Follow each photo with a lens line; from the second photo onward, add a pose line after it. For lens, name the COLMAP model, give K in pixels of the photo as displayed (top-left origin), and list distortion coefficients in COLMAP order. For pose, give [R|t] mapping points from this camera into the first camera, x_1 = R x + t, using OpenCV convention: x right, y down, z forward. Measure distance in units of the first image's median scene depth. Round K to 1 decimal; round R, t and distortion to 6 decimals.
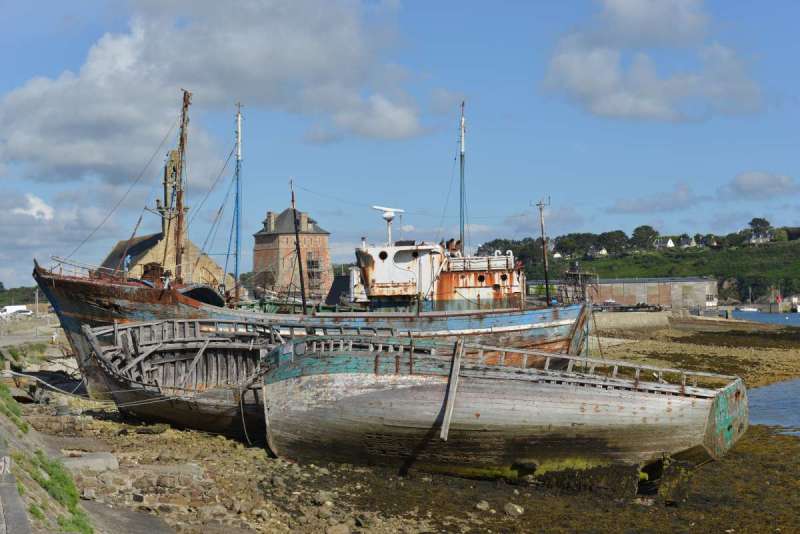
lens RADIAL K [[1574.1, 0, 400.0], [0, 1574.1, 267.0], [0, 0, 1]] dist [-0.010384, 0.024532]
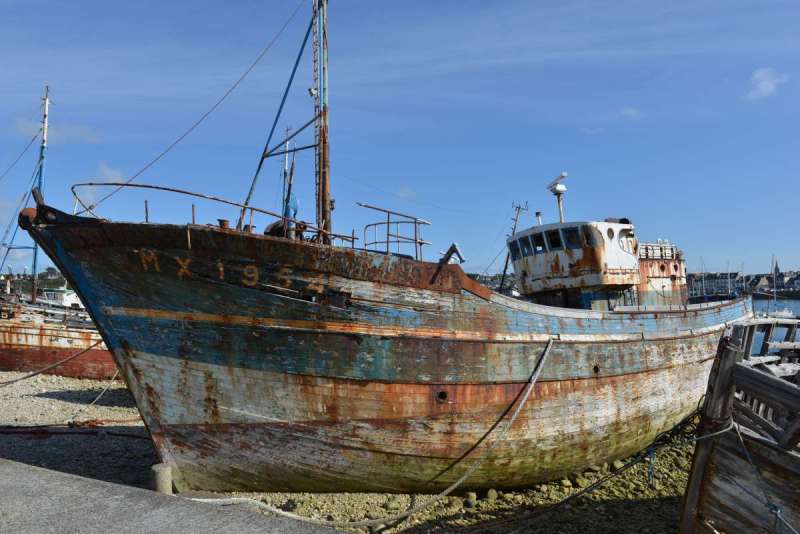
lens RADIAL K [[621.5, 0, 400.0], [0, 621.5, 267.0], [0, 0, 1]] dist [-0.005556, -0.002766]
pose [[0.705019, 0.041971, 0.707946, -0.308620], [-0.012021, 0.998811, -0.047244, 0.025722], [-0.709087, 0.024798, 0.704685, 0.874529]]
